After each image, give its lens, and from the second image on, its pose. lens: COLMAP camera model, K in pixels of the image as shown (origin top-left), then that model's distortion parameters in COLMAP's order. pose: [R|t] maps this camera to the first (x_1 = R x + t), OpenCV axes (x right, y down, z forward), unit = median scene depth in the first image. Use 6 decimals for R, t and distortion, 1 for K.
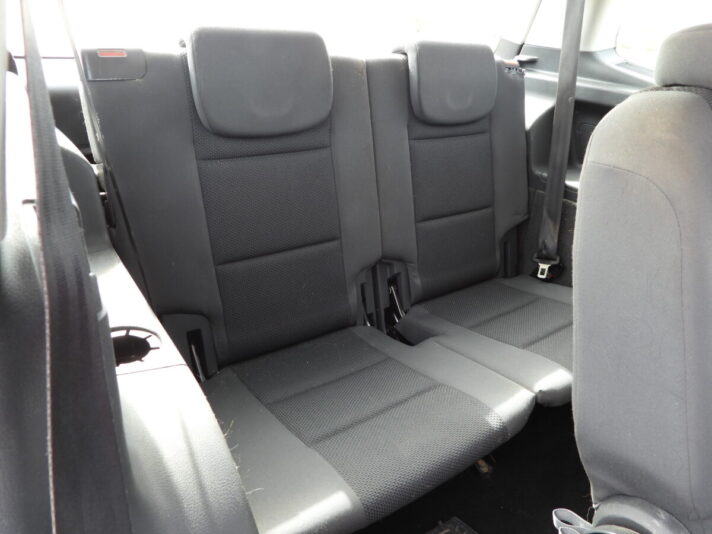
lens RADIAL K [[499.3, 0, 360.9], [0, 499.3, 268.0], [0, 0, 1]] dist [-0.031104, 0.011664]
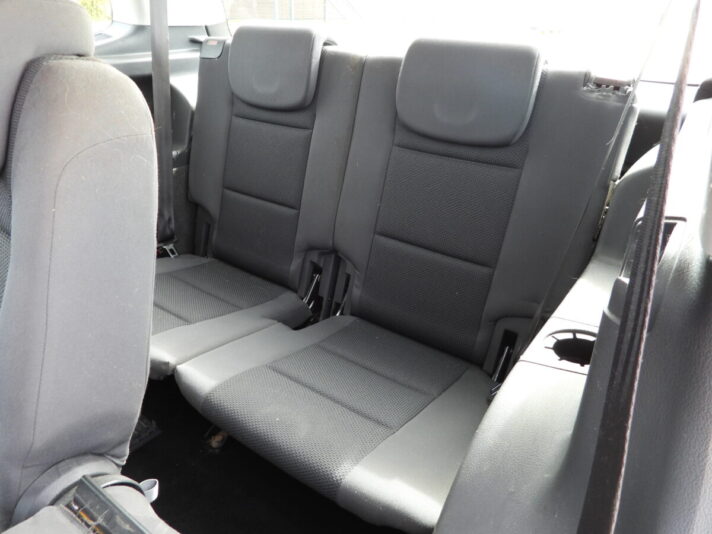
lens RADIAL K [[499.3, 0, 360.2], [0, 499.3, 264.6], [0, 0, 1]] dist [-0.031104, 0.011664]
pose [[0.345280, 0.377987, -0.859015, 0.980377], [-0.426669, 0.878469, 0.215048, -0.241825], [0.835904, 0.292263, 0.464593, 0.601219]]
